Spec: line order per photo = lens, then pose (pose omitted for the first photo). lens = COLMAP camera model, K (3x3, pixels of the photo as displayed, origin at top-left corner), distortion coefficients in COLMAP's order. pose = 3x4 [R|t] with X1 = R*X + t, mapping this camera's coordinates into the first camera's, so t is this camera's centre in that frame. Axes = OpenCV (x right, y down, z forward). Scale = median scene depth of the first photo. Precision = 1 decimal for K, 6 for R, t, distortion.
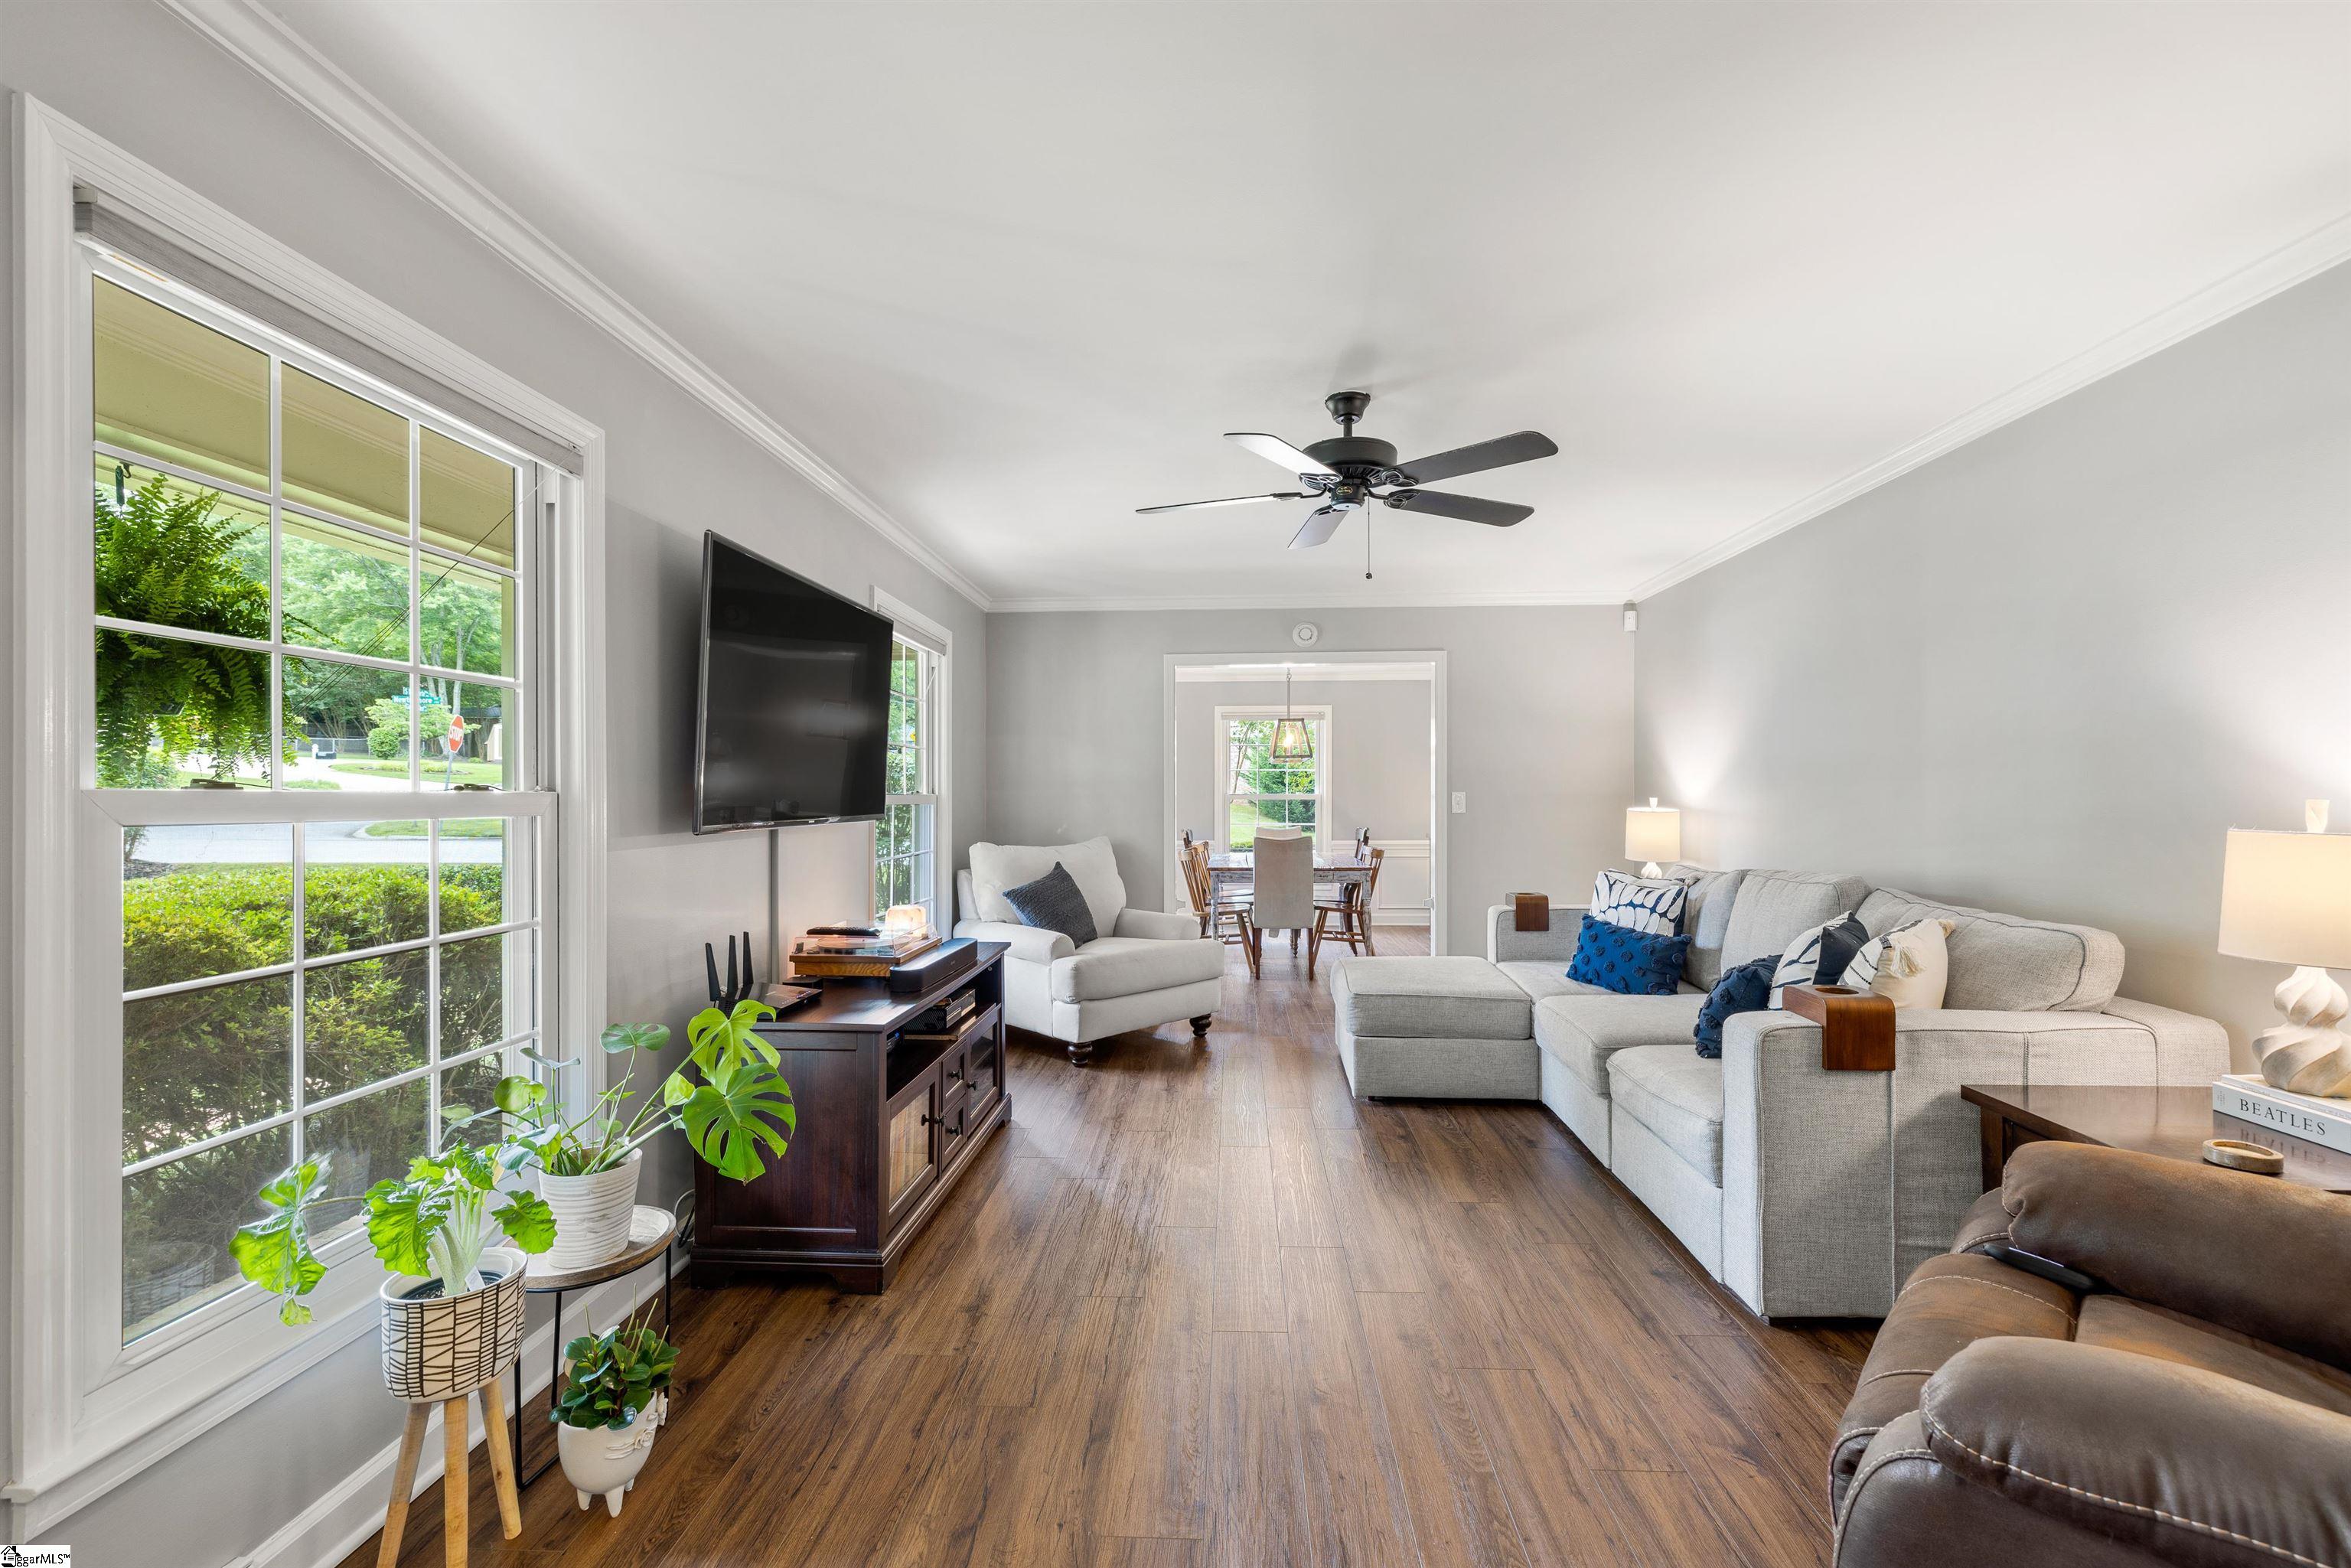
lens RADIAL K [[998.2, 0, 1169.6], [0, 998.2, 787.2], [0, 0, 1]] dist [0.001247, -0.000619]
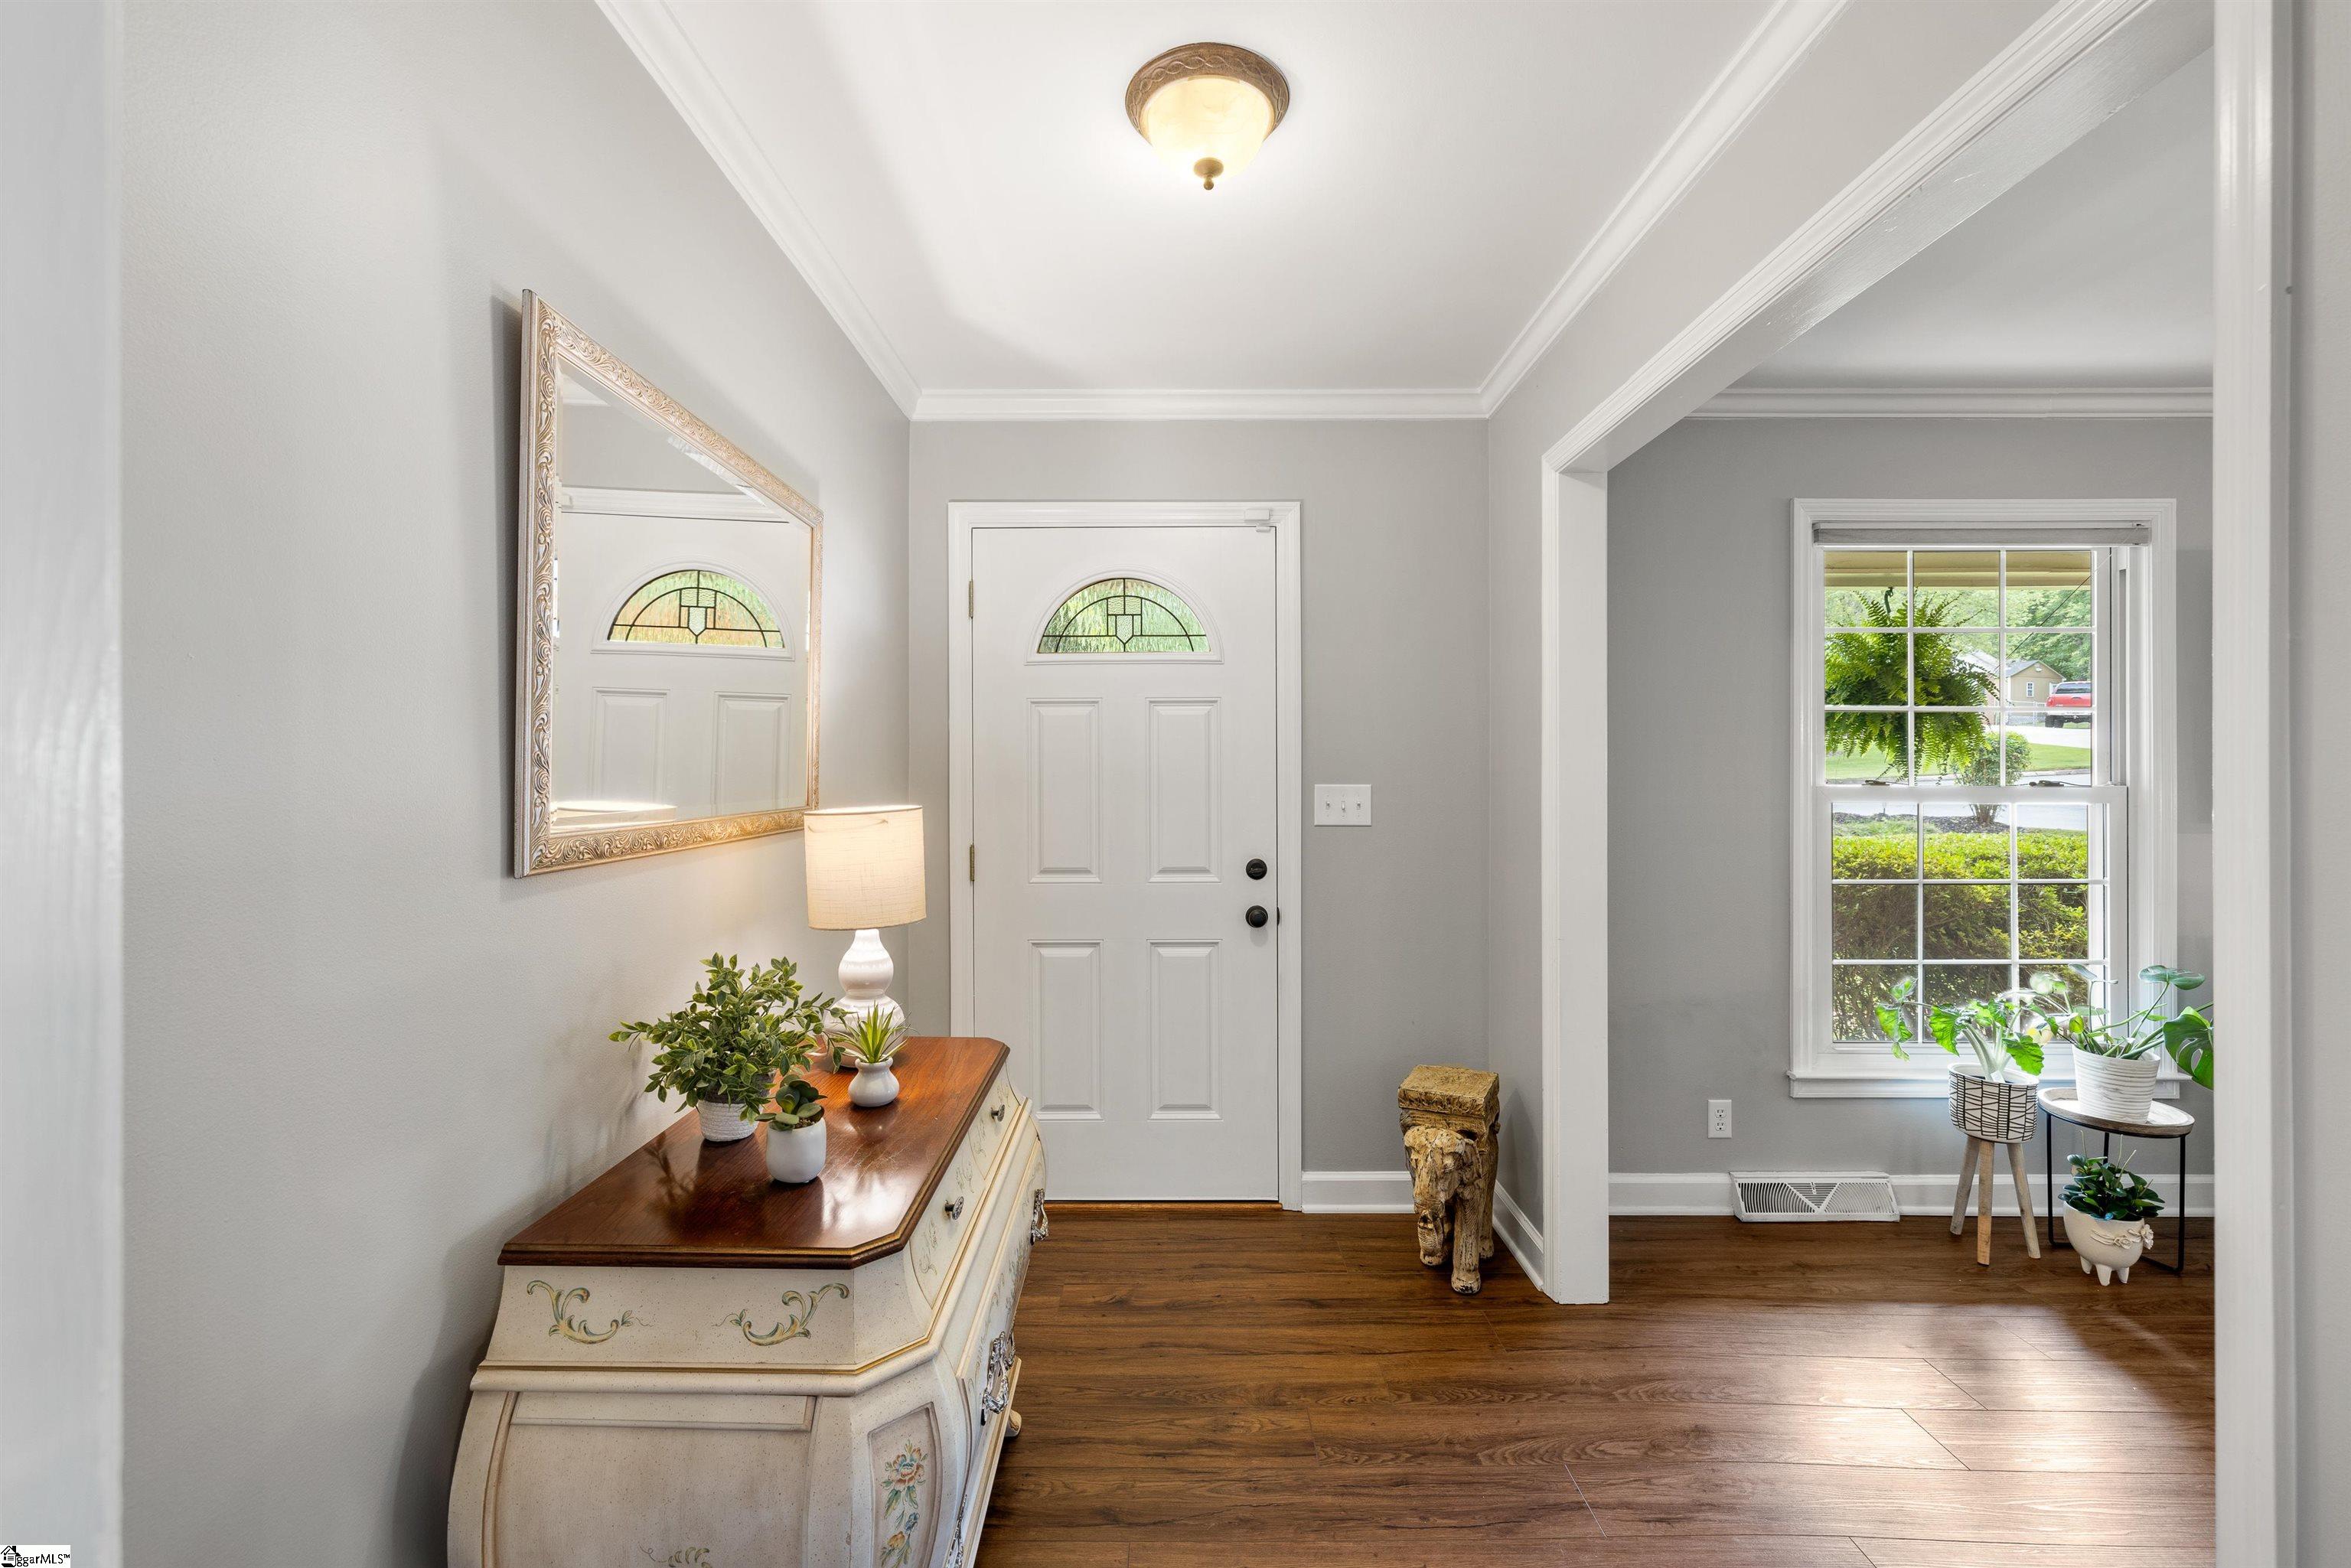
lens RADIAL K [[998.2, 0, 1166.7], [0, 998.2, 789.8], [0, 0, 1]] dist [0.001247, -0.000619]
pose [[0.042611, 0.021222, -0.998866, 0.894924], [0.011163, 0.999702, 0.021716, -0.044561], [0.999029, -0.012076, 0.042361, -0.455027]]
